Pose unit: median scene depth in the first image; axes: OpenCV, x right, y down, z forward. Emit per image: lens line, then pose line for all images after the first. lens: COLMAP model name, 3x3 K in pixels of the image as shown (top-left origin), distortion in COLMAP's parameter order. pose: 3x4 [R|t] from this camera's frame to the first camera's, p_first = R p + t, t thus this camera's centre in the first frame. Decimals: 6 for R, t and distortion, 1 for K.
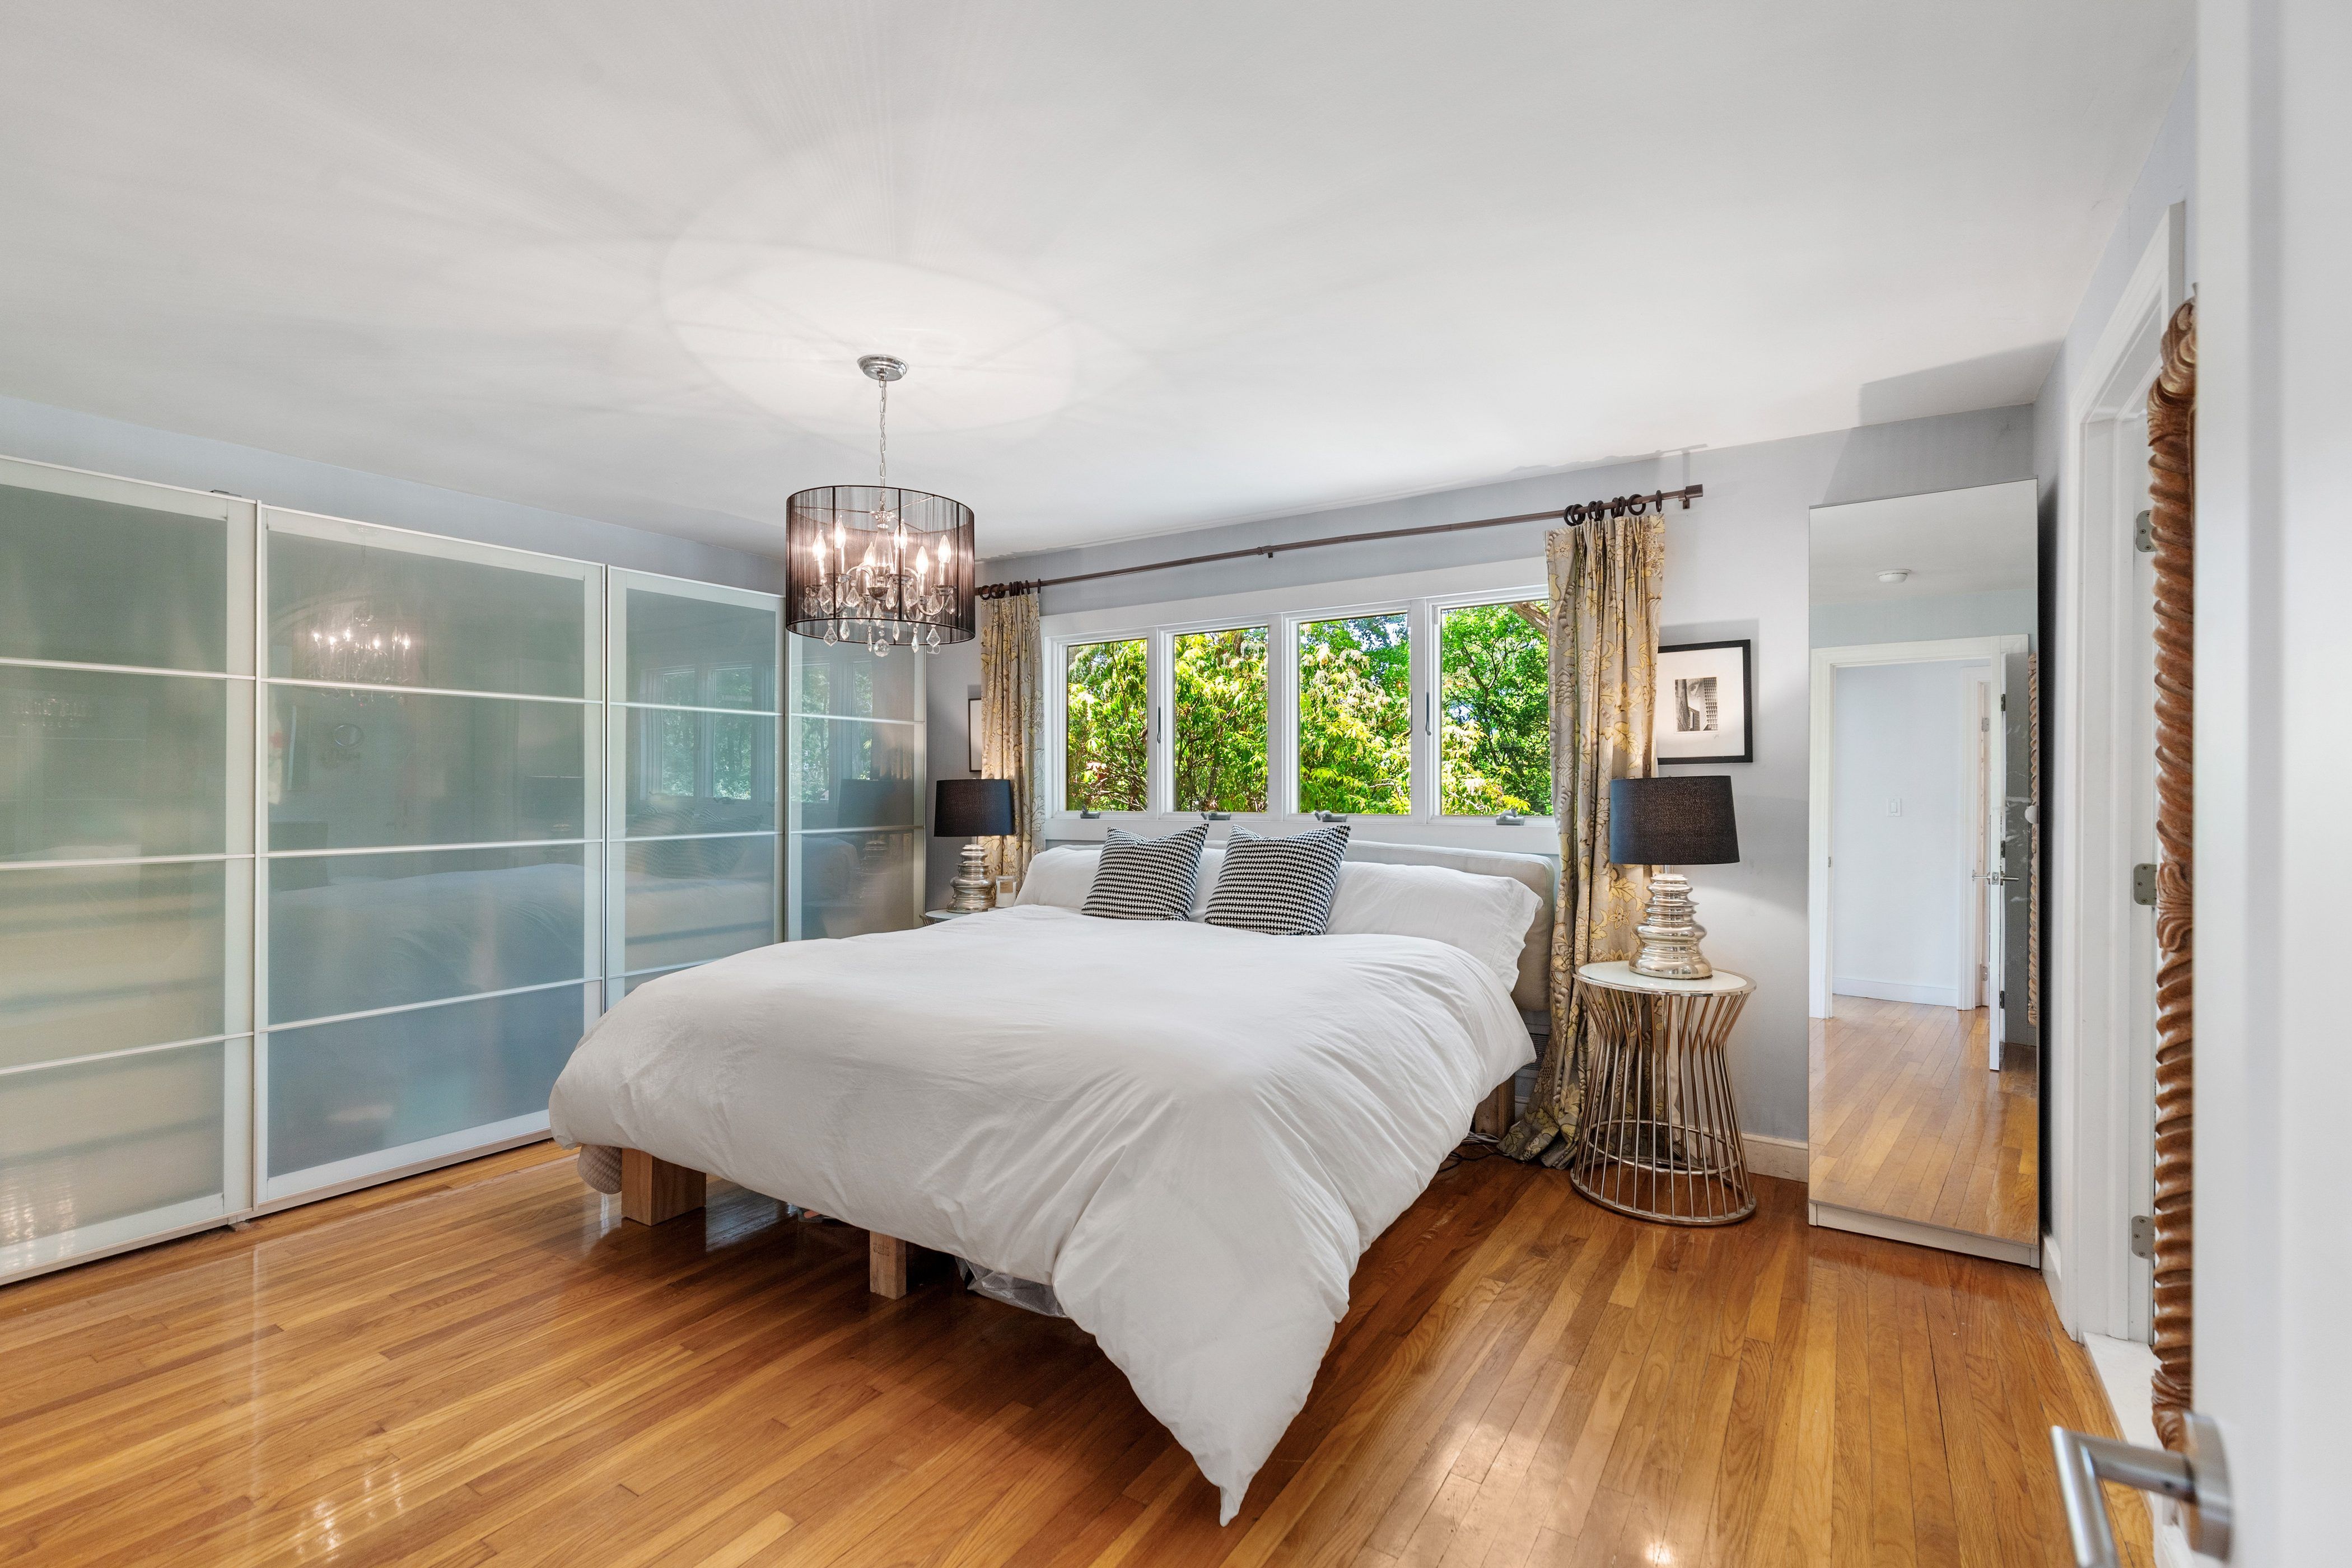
lens RADIAL K [[1059.6, 0, 1176.0], [0, 1059.6, 784.0], [0, 0, 1]] dist [0.008401, -0.000378]
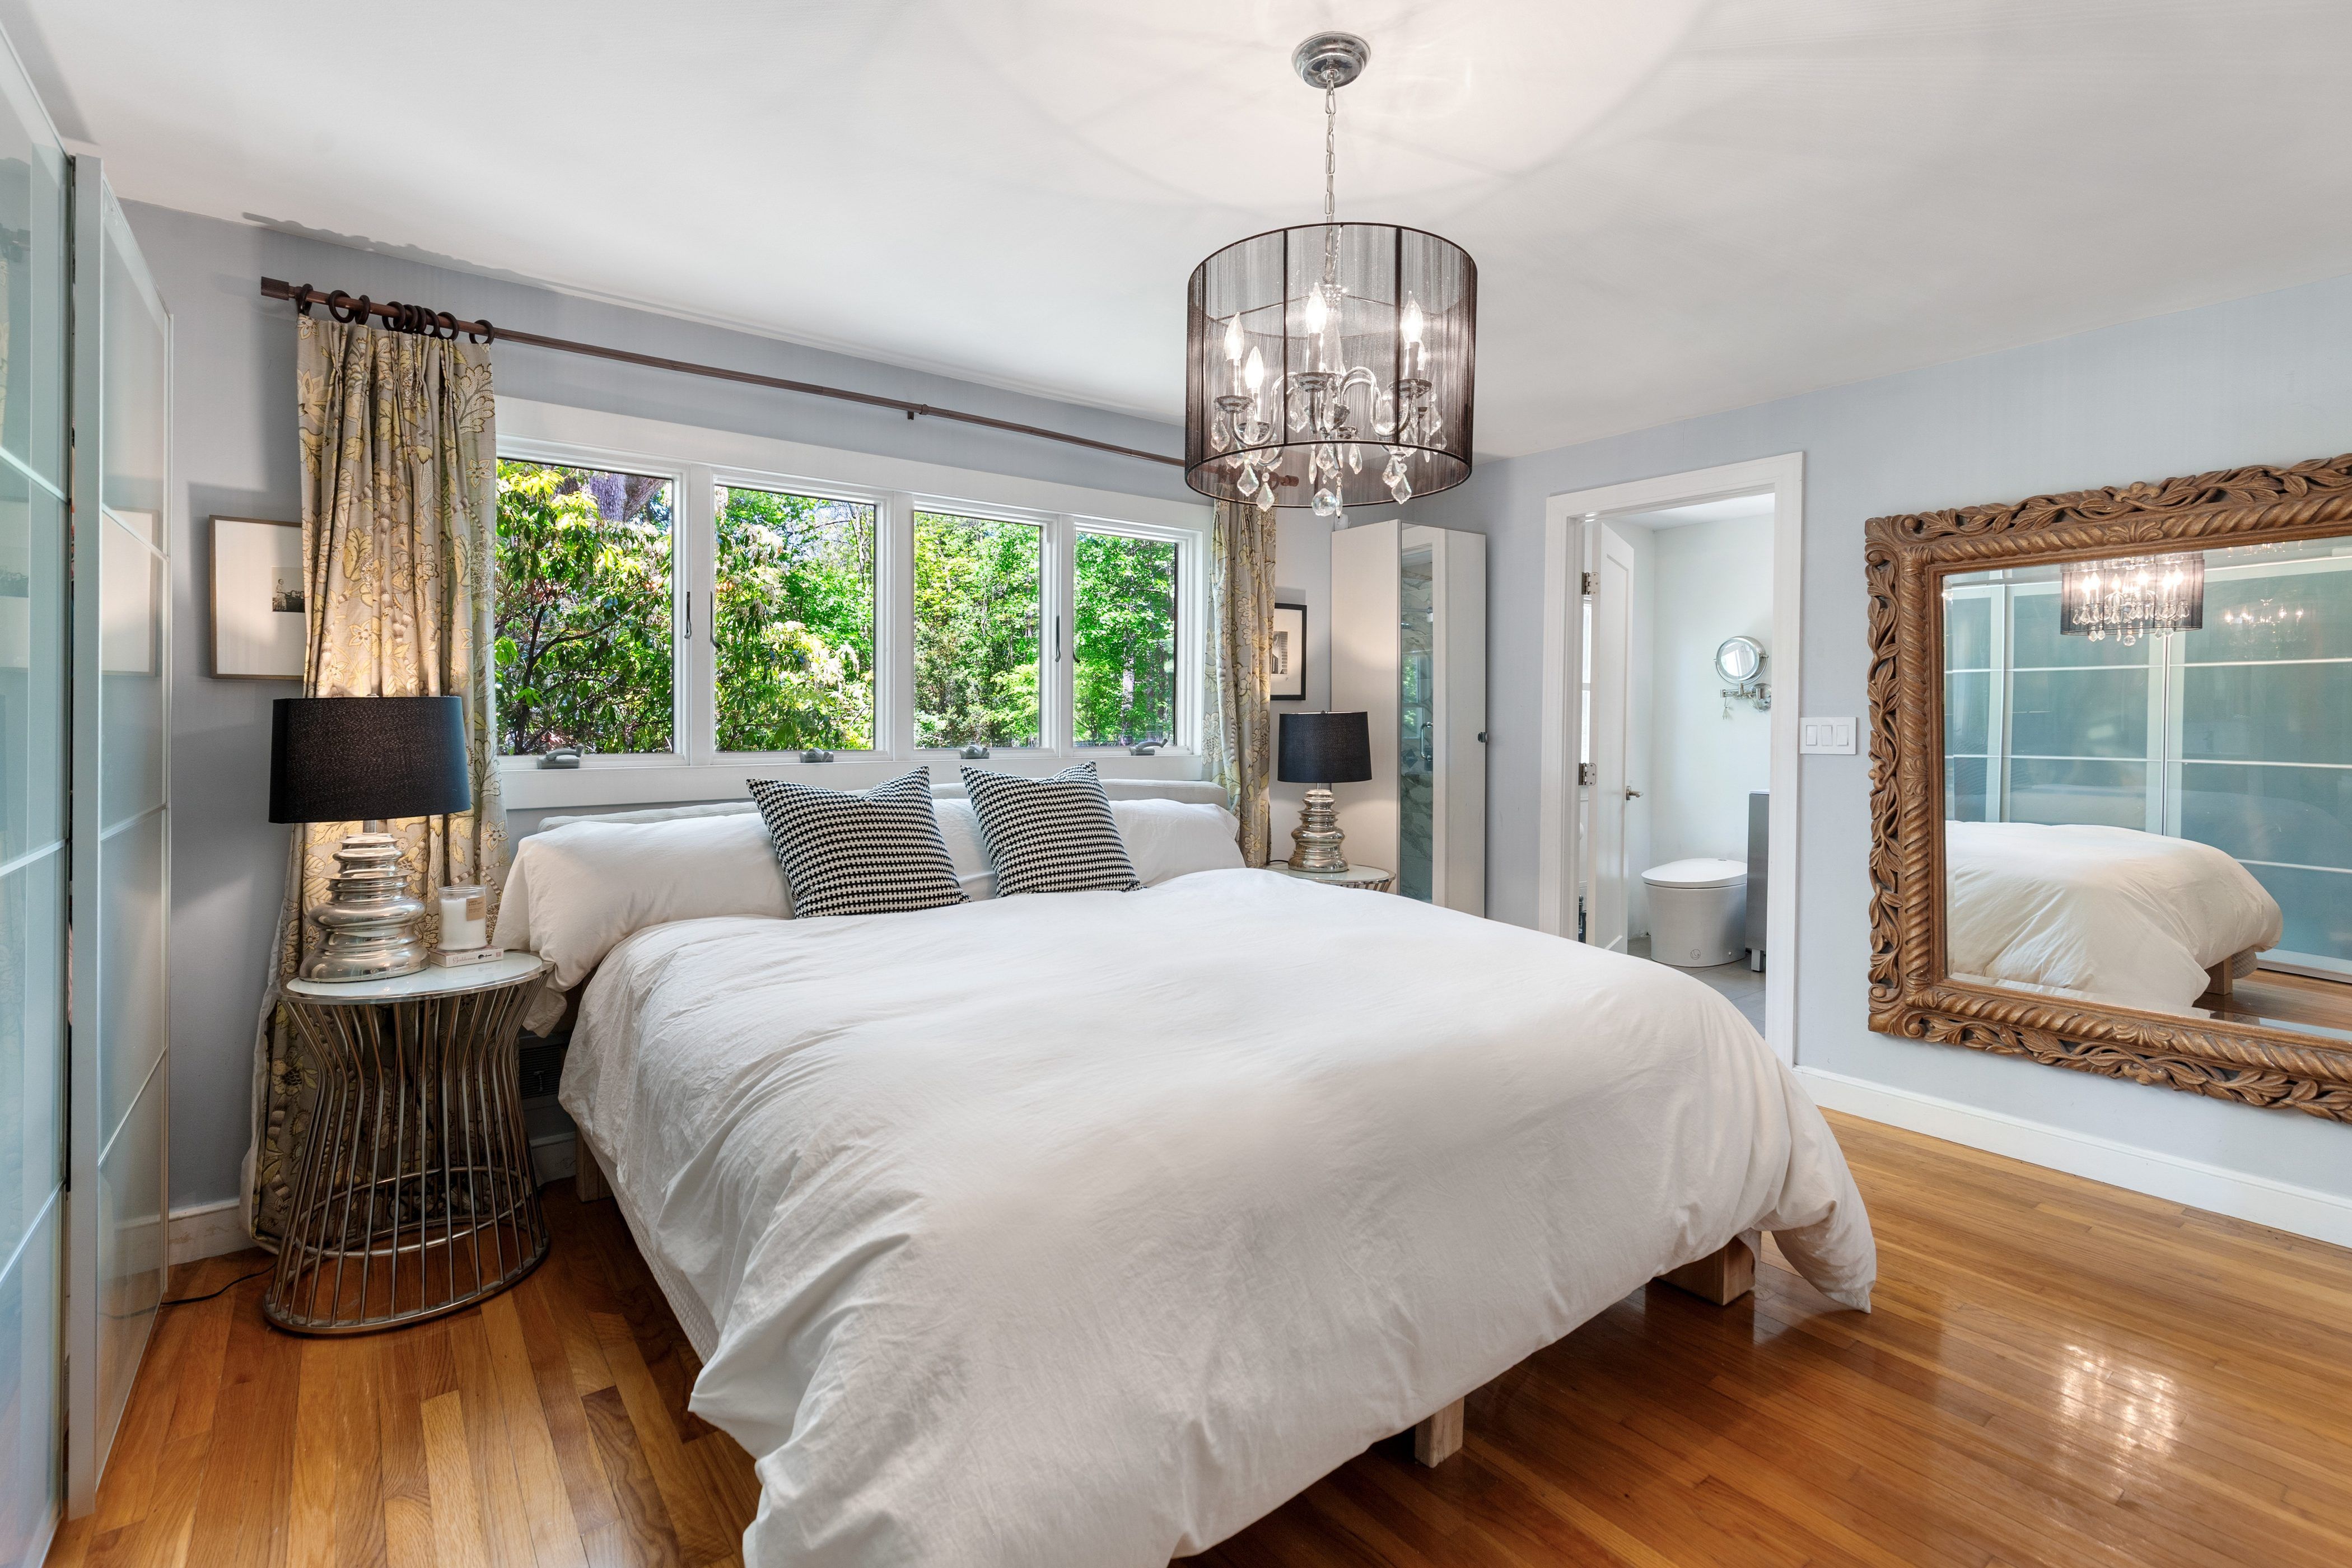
lens RADIAL K [[1078.3, 0, 1175.2], [0, 1078.3, 730.6], [0, 0, 1]] dist [0.013634, 0.000028]
pose [[0.339923, -0.009685, 0.940403, -0.690066], [-0.011615, 0.999827, 0.014495, -0.000816], [-0.940381, -0.015851, 0.339752, 0.643966]]
